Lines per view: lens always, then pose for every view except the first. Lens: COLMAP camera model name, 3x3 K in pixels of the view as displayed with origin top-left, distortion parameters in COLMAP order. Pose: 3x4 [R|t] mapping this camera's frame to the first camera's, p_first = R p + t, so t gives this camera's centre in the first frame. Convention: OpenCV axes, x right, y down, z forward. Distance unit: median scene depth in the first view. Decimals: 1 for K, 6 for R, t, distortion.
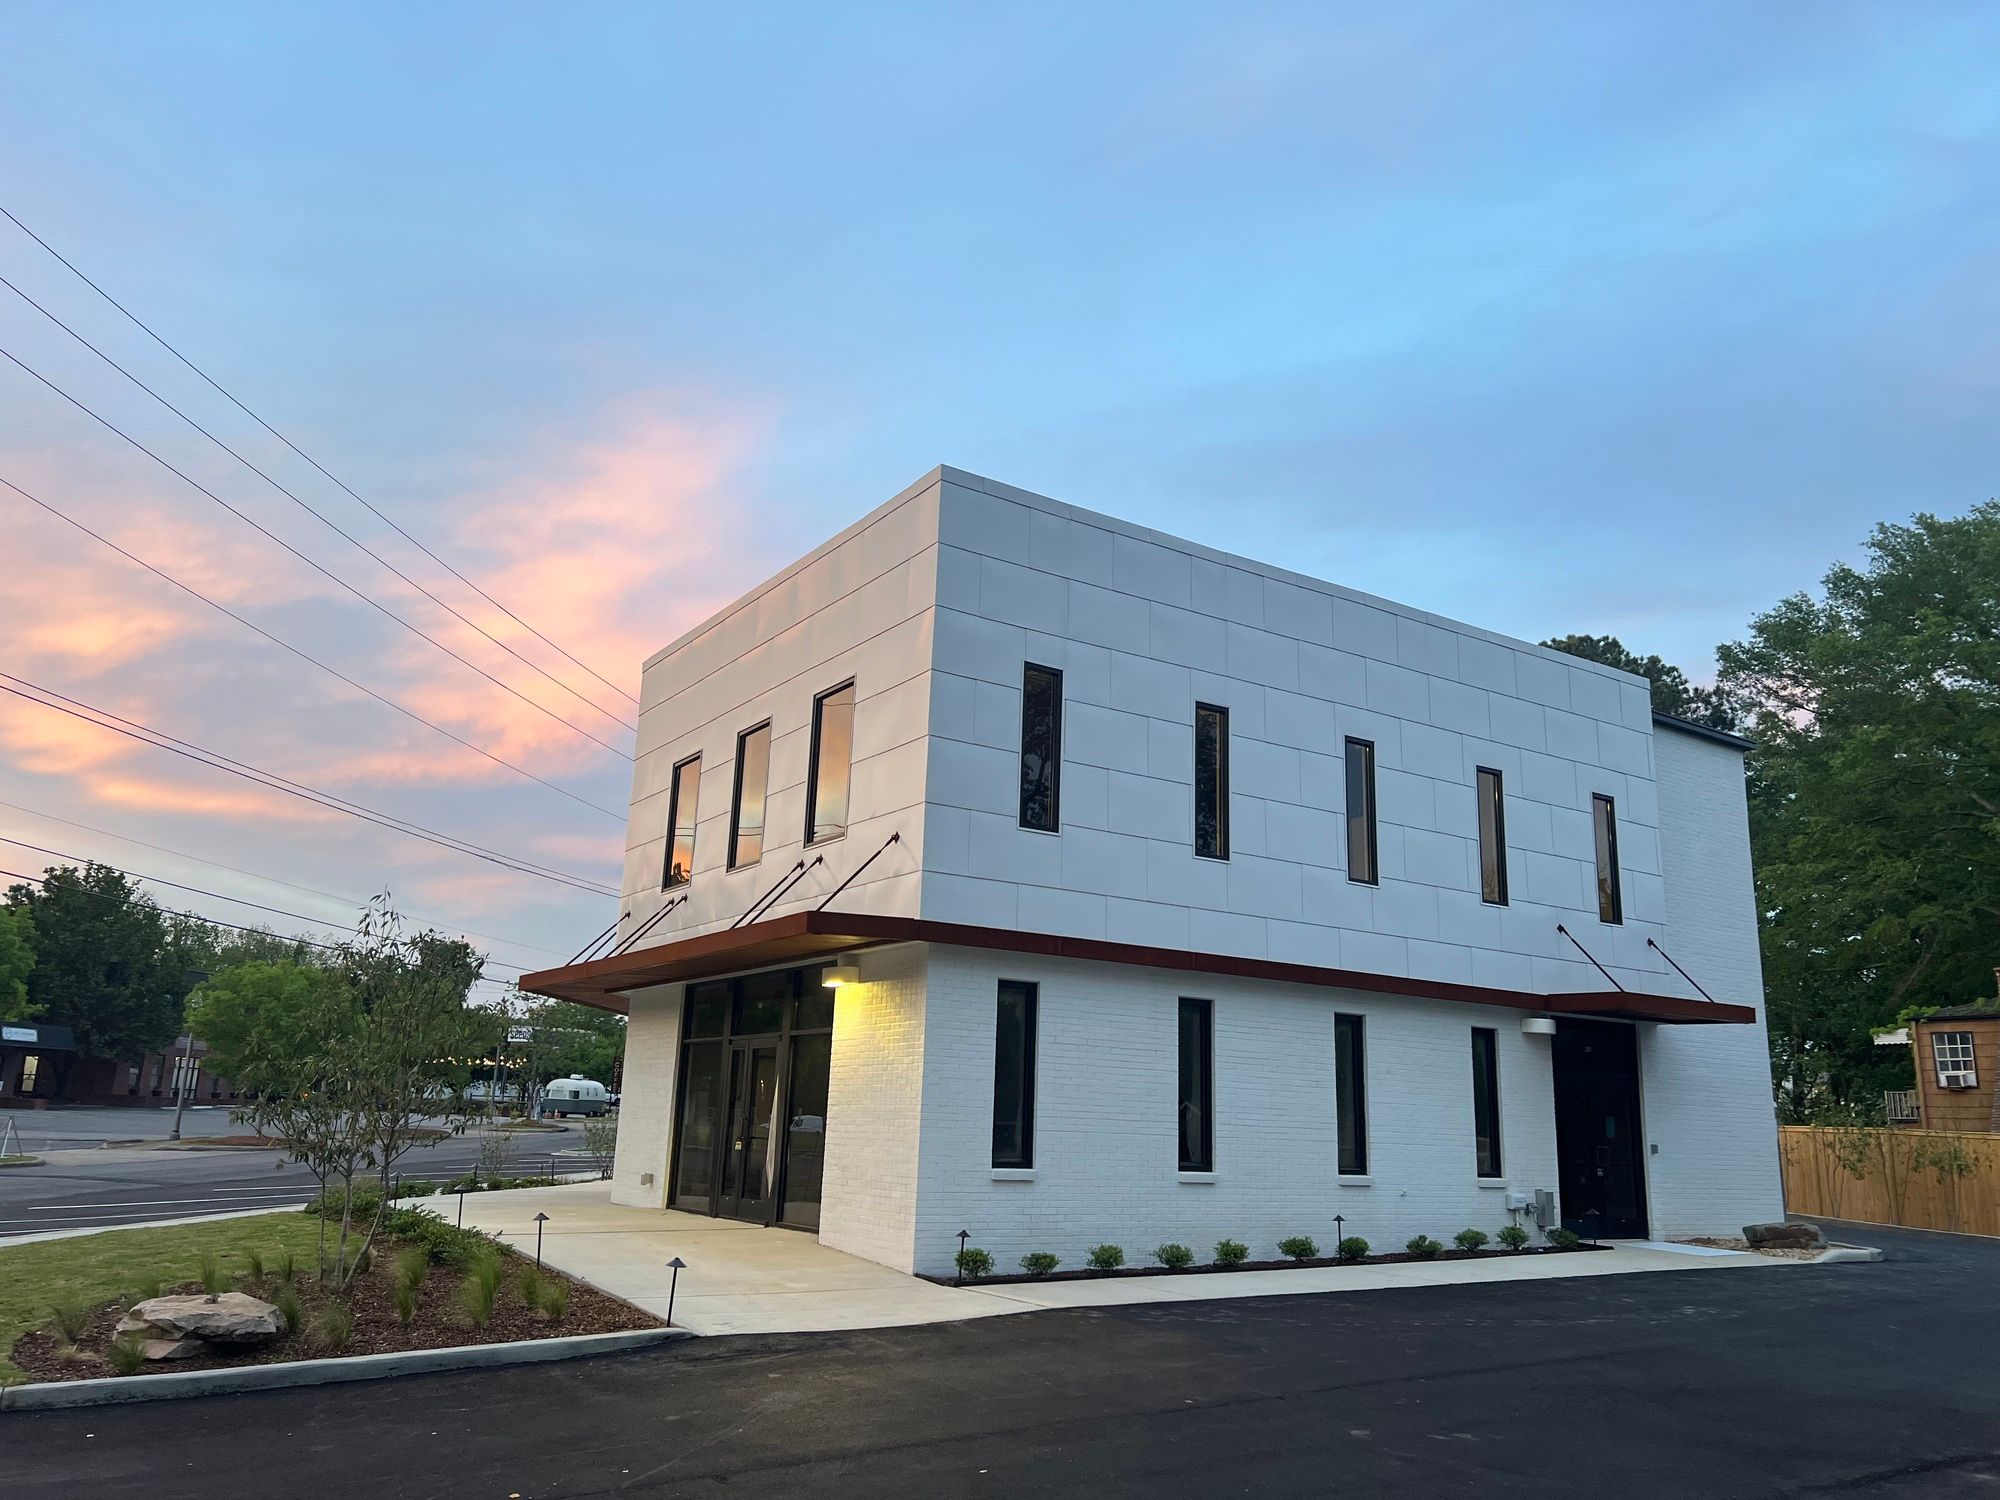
lens RADIAL K [[1484.5, 0, 1001.6], [0, 1484.5, 753.3], [0, 0, 1]] dist [0.074799, -0.101466]
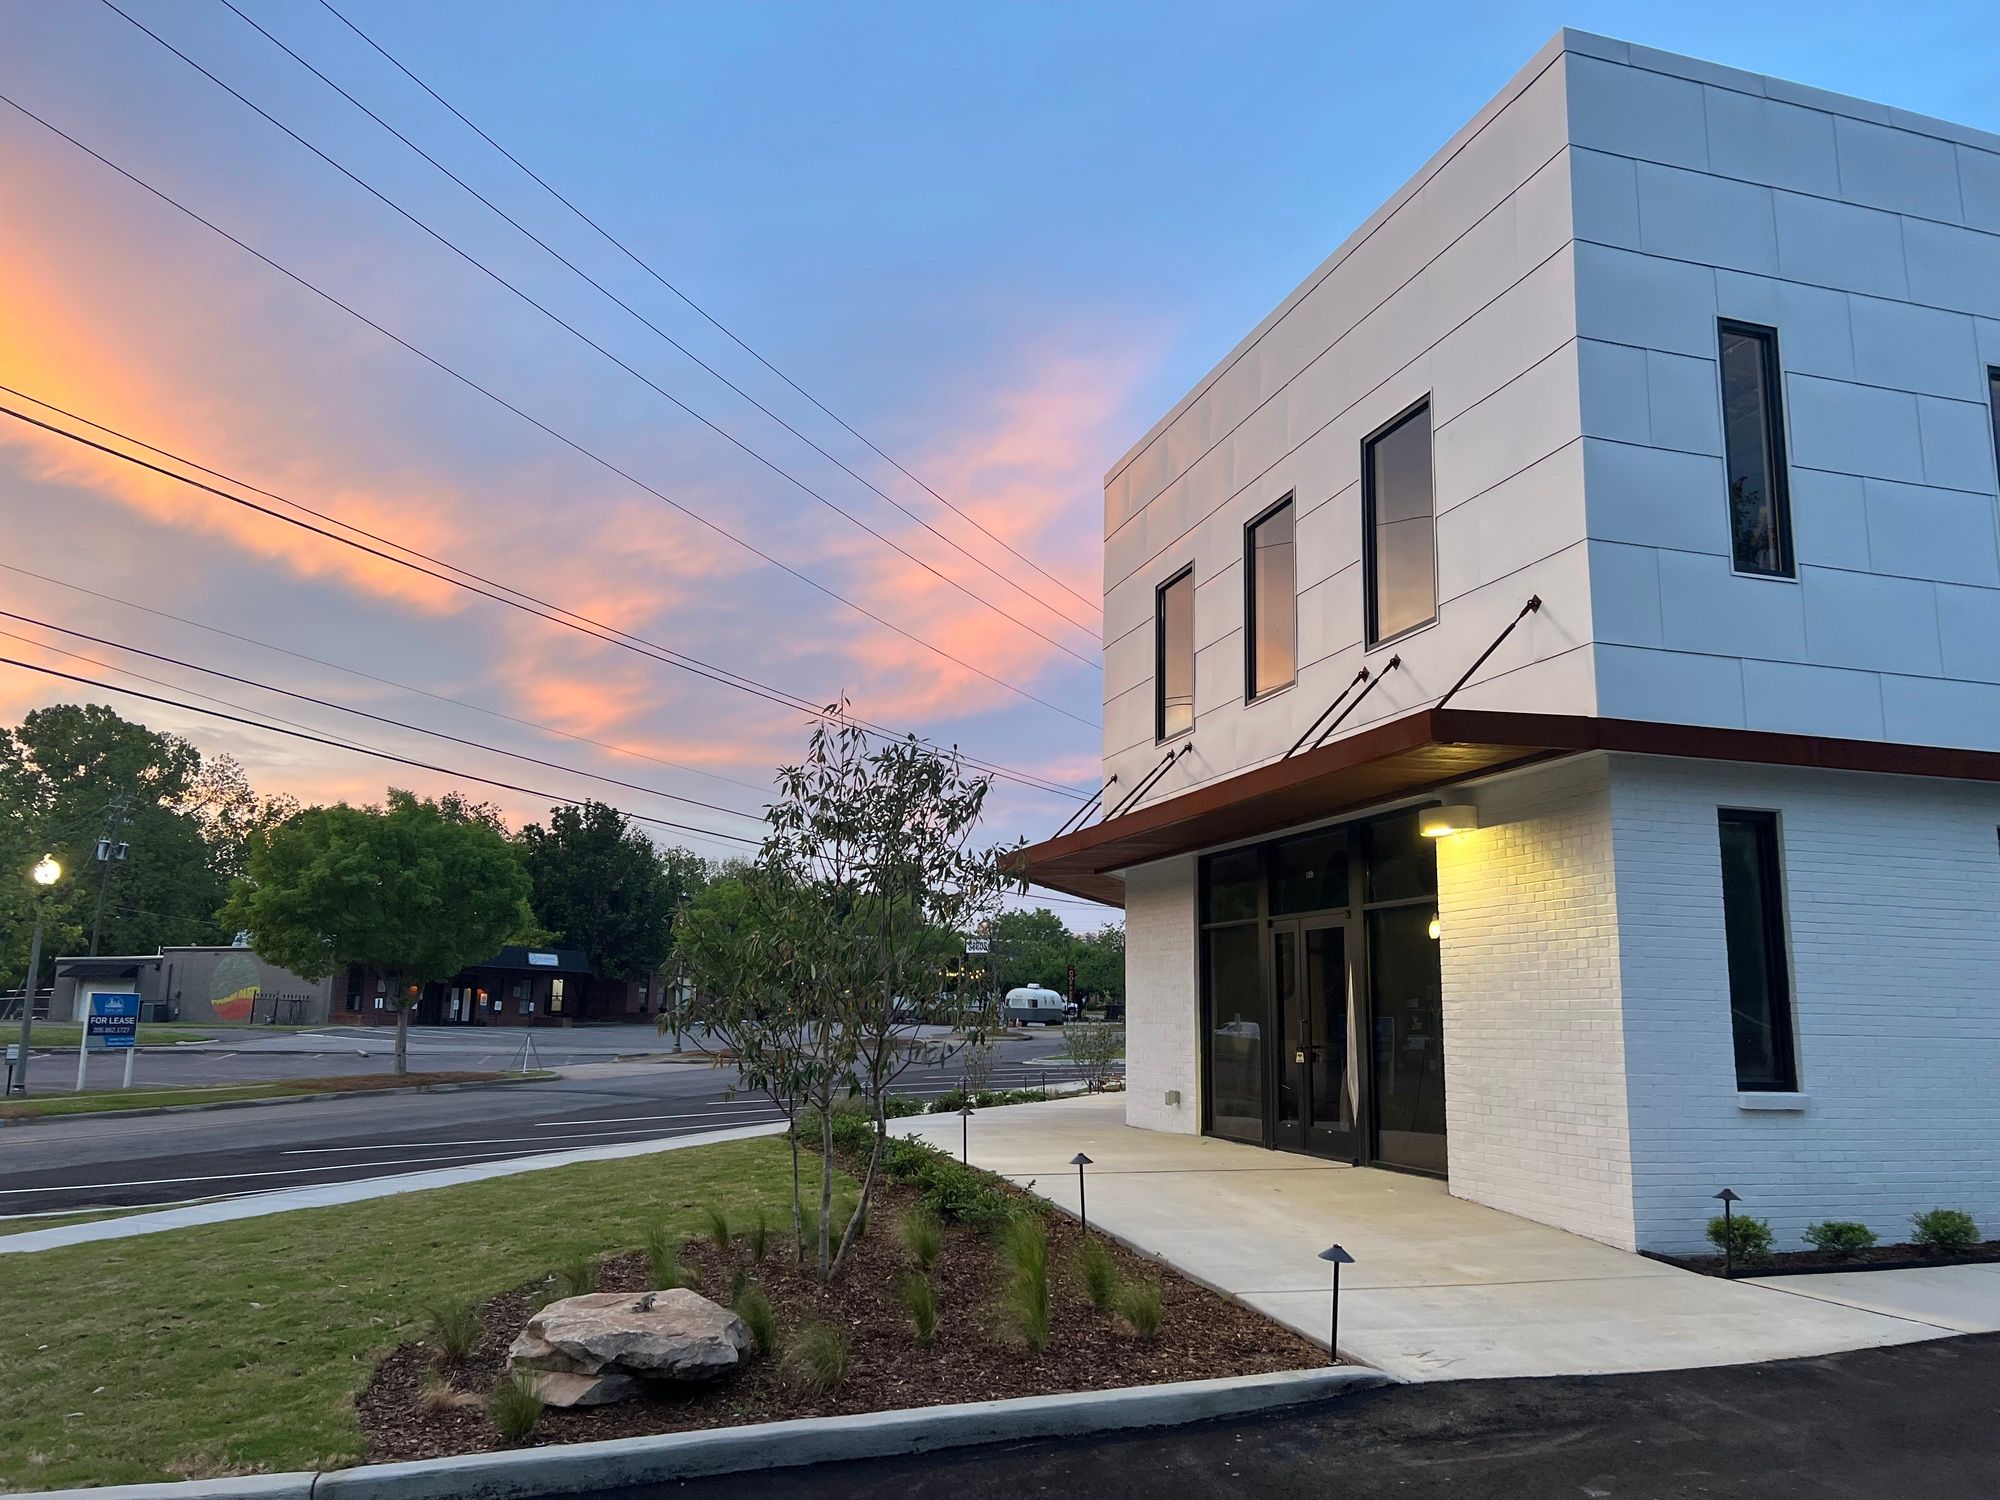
lens RADIAL K [[1484.5, 0, 1001.6], [0, 1484.5, 753.3], [0, 0, 1]] dist [0.074799, -0.101466]
pose [[0.958941, -0.067750, -0.275394, -0.117795], [0.083919, 0.995347, 0.047346, 0.070232], [0.270905, -0.068513, 0.960165, 0.281382]]
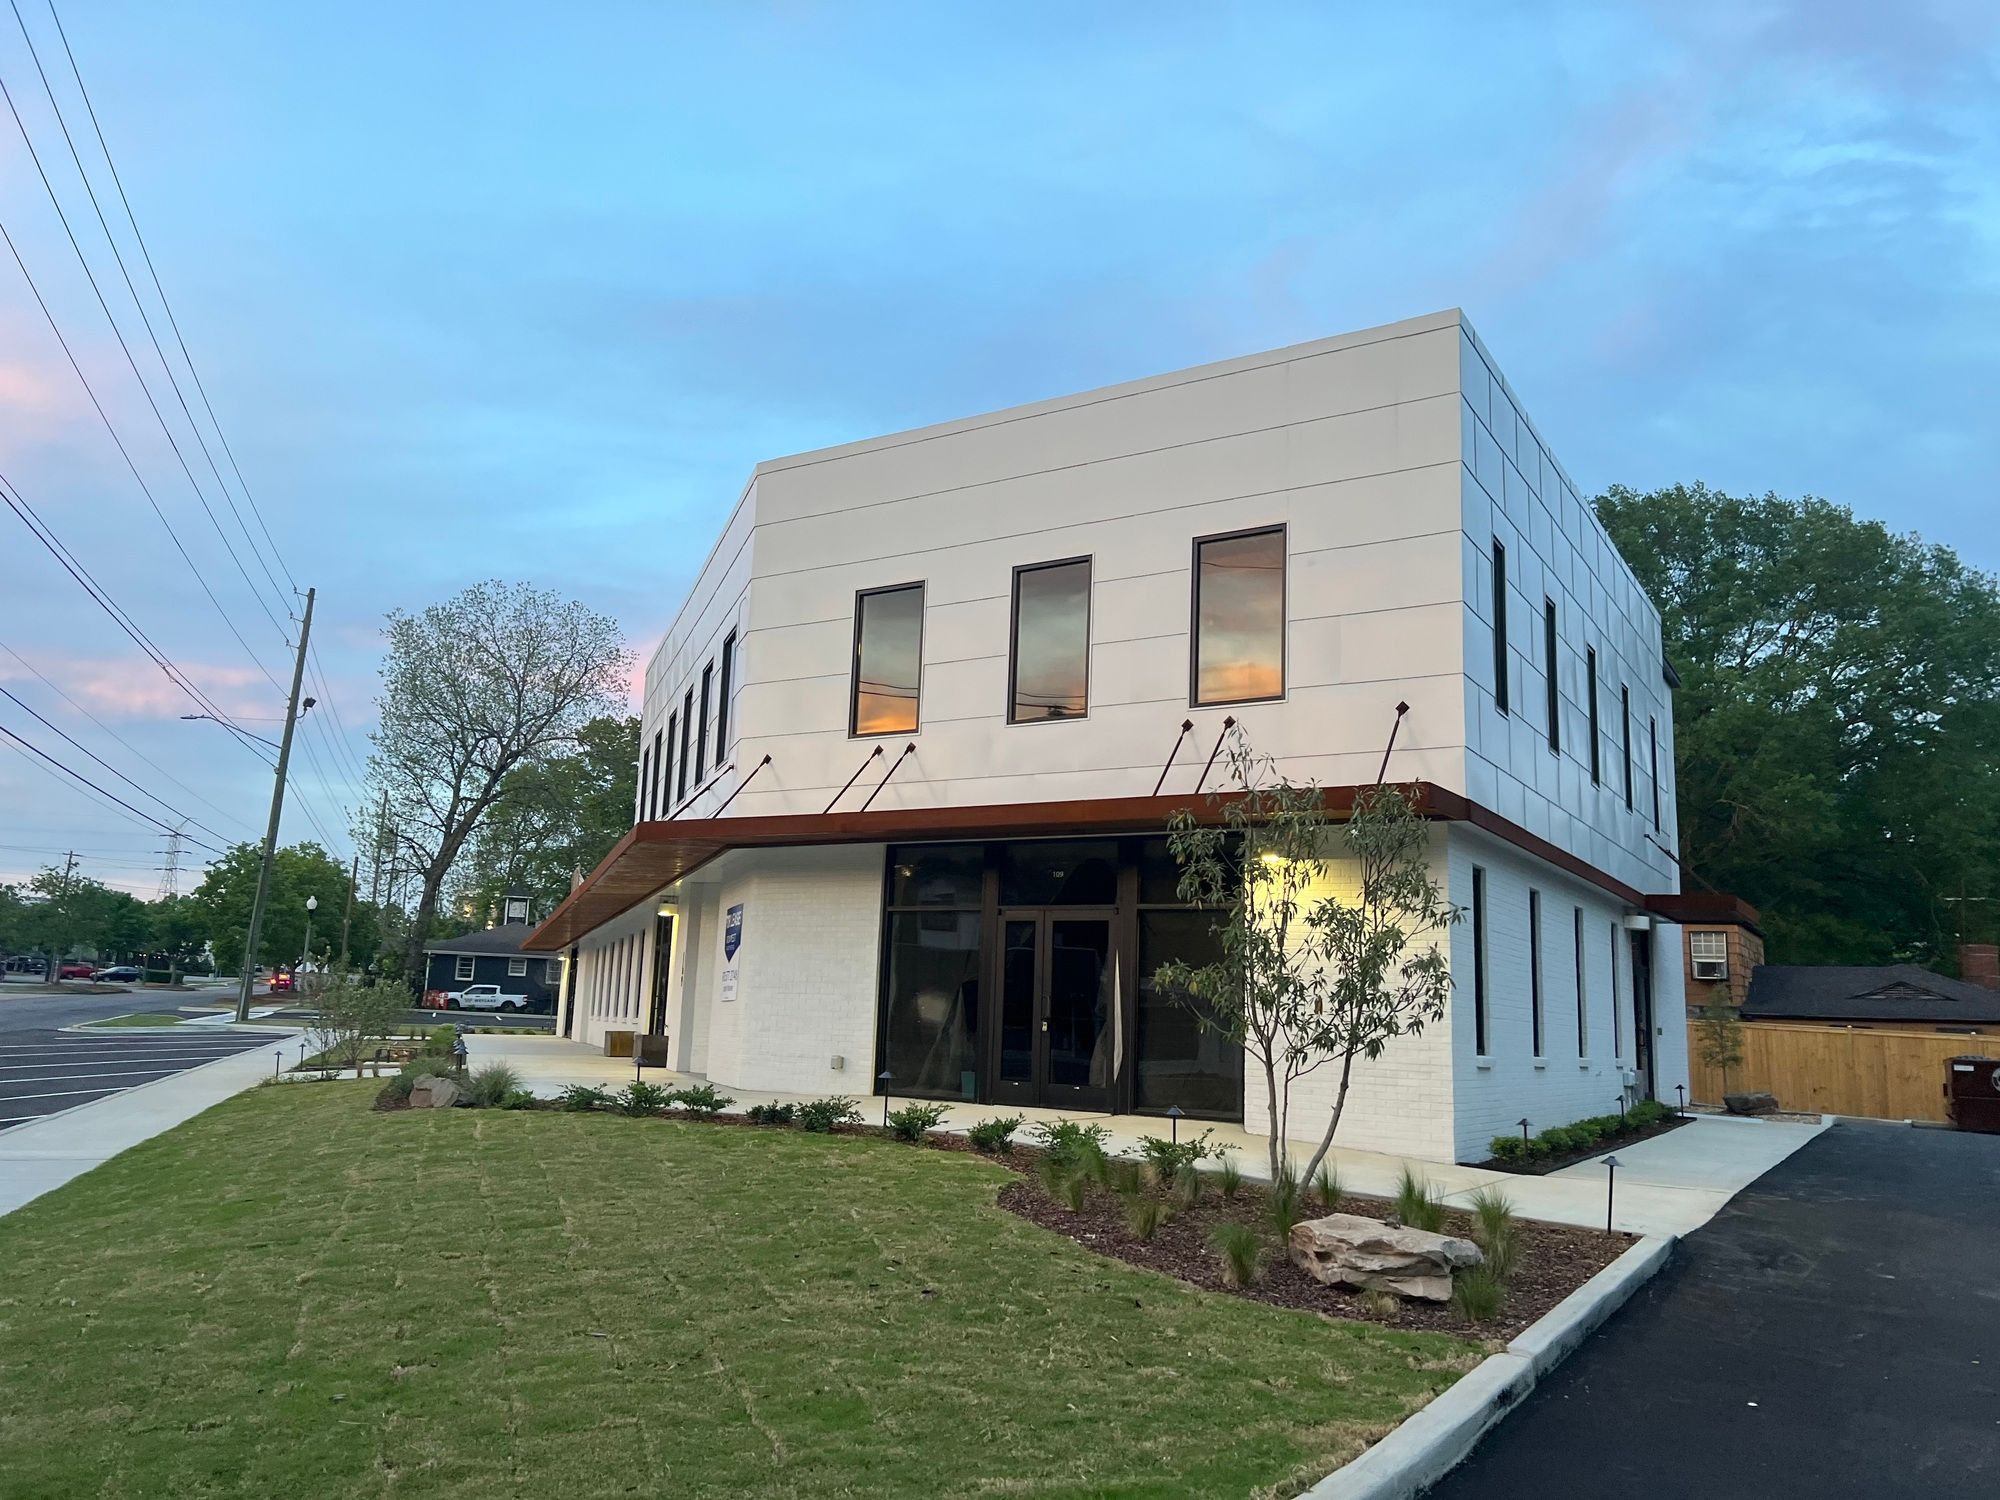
lens RADIAL K [[1484.5, 0, 1001.6], [0, 1484.5, 753.3], [0, 0, 1]] dist [0.074799, -0.101466]
pose [[0.904953, 0.078808, 0.418151, -0.678302], [-0.113226, 0.991869, 0.058104, 0.057576], [-0.410172, -0.099926, 0.906517, 0.247296]]
